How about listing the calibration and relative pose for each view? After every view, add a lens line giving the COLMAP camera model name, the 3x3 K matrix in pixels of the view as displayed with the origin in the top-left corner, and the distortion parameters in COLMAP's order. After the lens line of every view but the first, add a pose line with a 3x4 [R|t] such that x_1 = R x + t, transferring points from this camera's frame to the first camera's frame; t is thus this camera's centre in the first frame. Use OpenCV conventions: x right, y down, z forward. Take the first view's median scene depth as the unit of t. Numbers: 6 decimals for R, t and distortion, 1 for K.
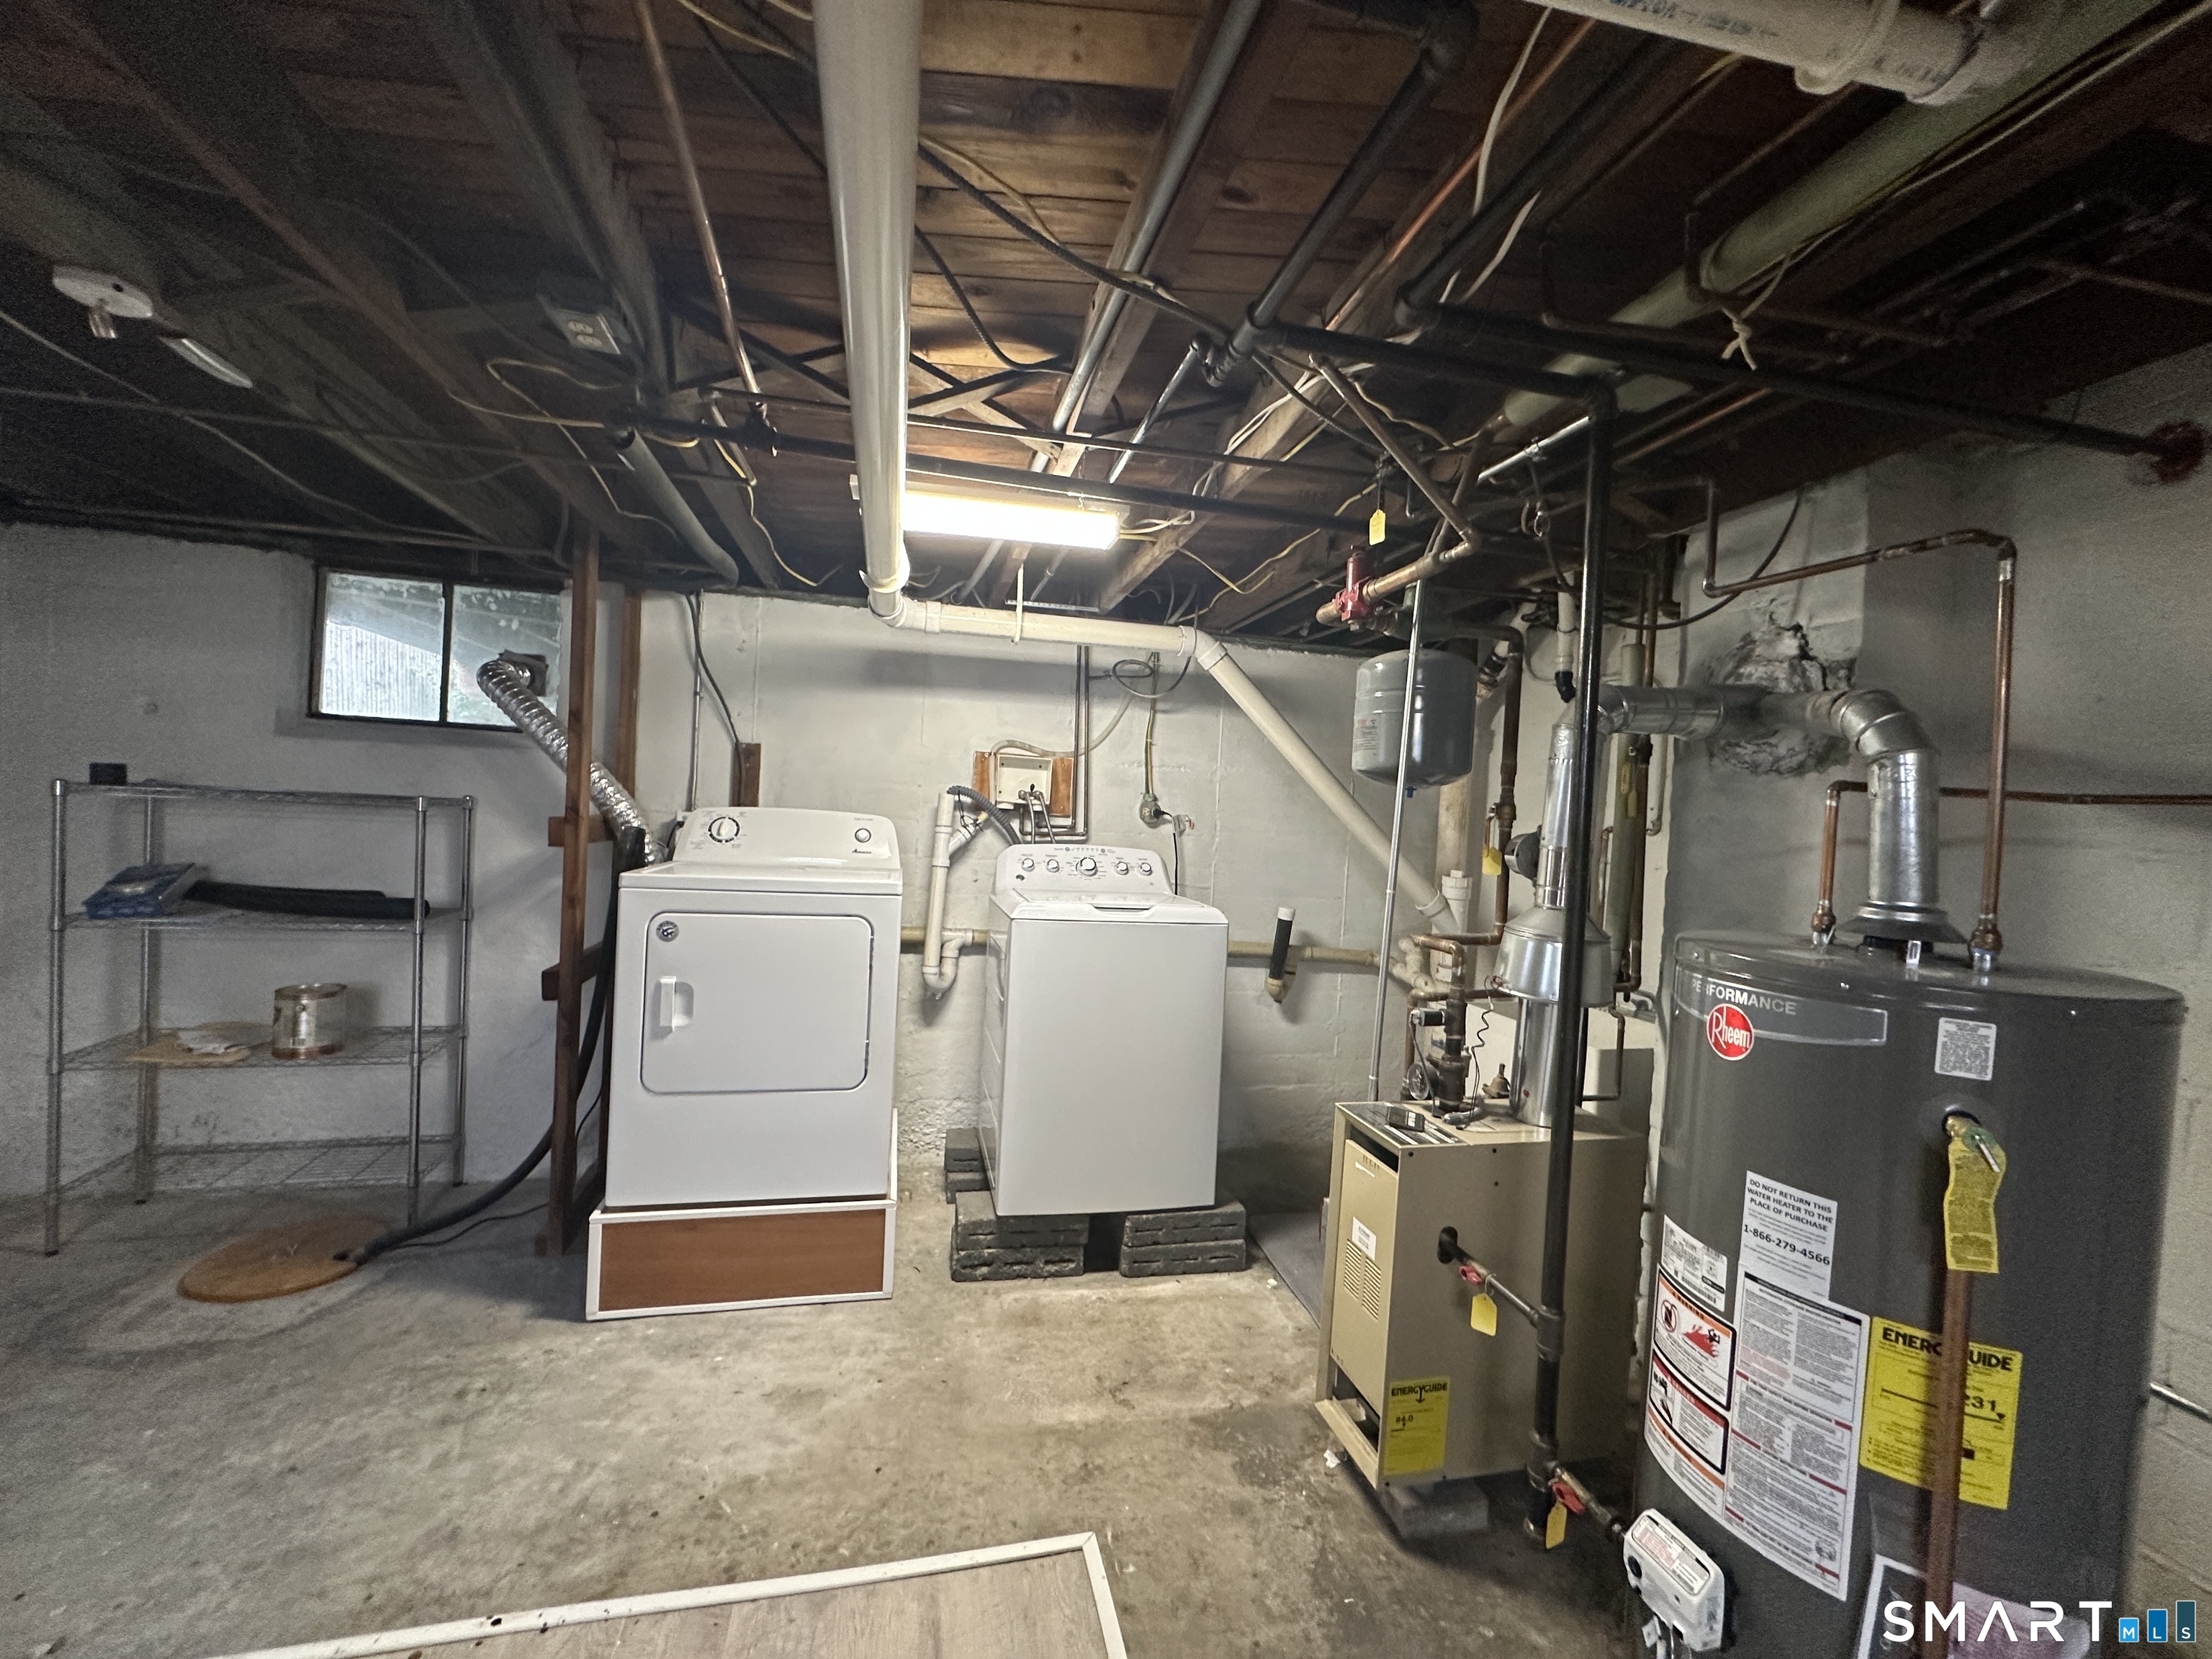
lens RADIAL K [[888.7, 0, 1105.2], [0, 888.7, 835.5], [0, 0, 1]] dist [0.000448, 0.000145]
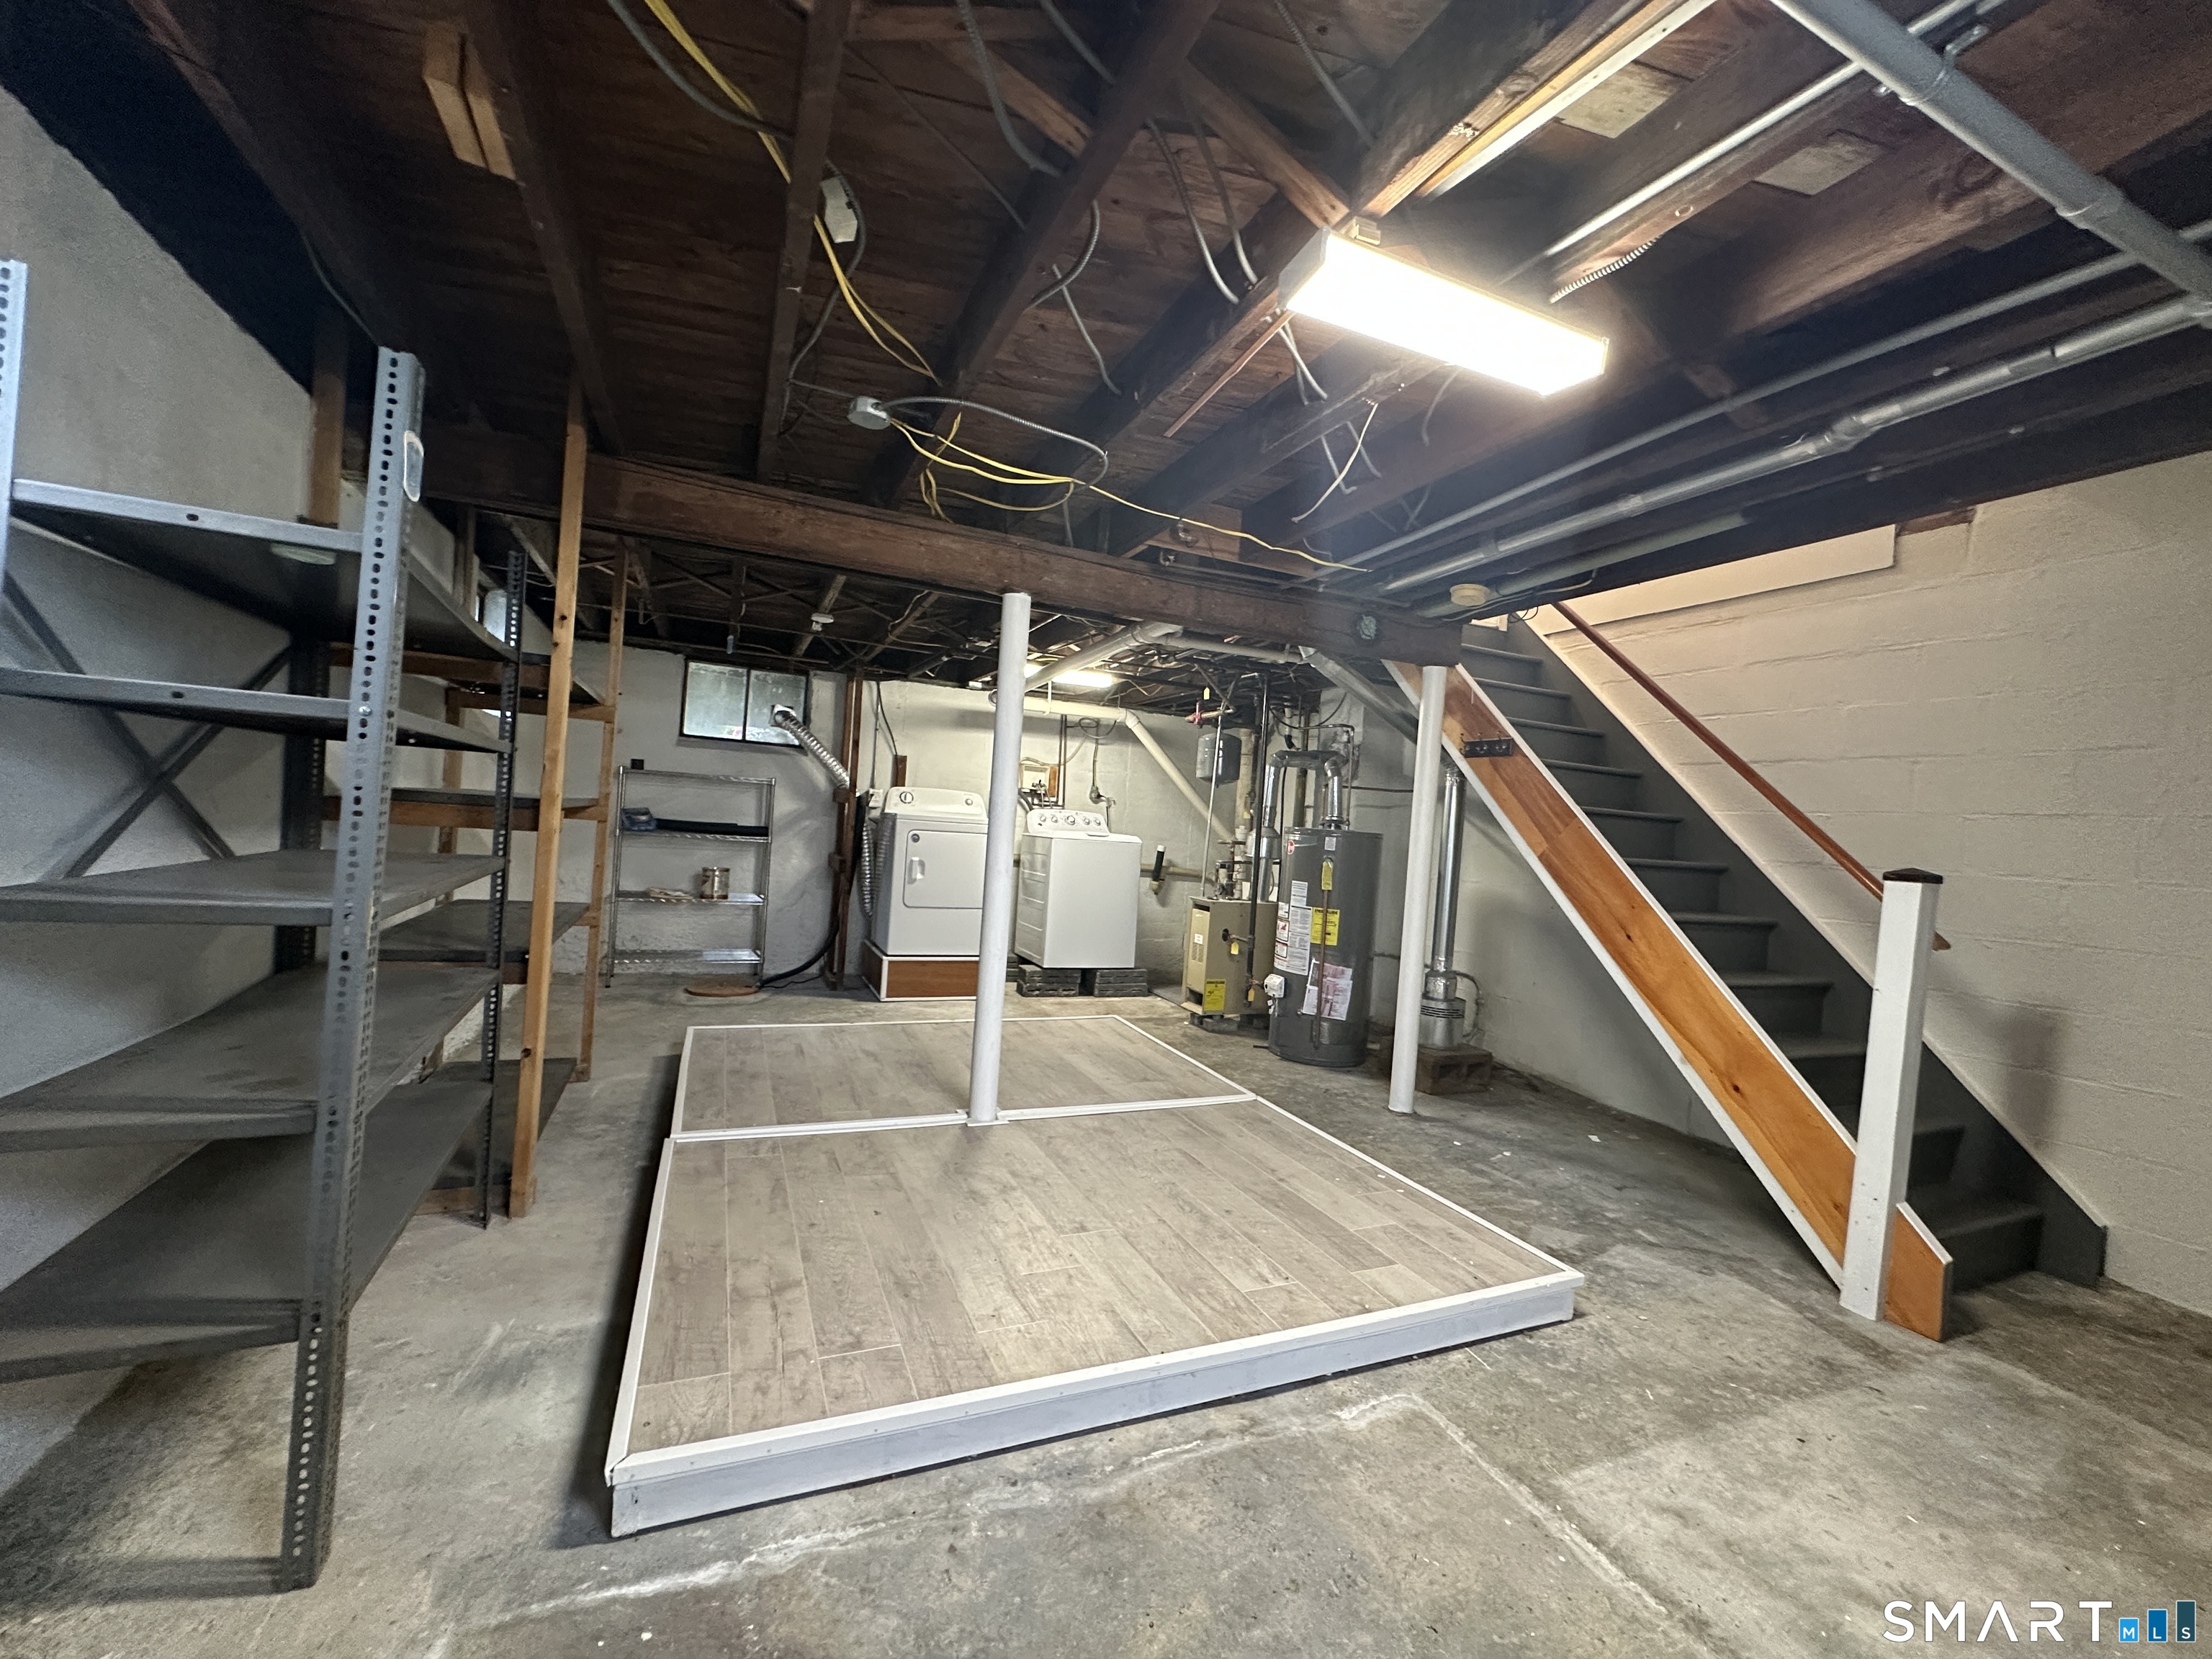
lens RADIAL K [[888.7, 0, 1106.4], [0, 888.7, 829.5], [0, 0, 1]] dist [0.000448, 0.000145]
pose [[0.983742, 0.014290, 0.179020, -0.344197], [-0.013407, 0.999891, -0.006143, 0.076477], [-0.179088, 0.003643, 0.983826, -1.167429]]
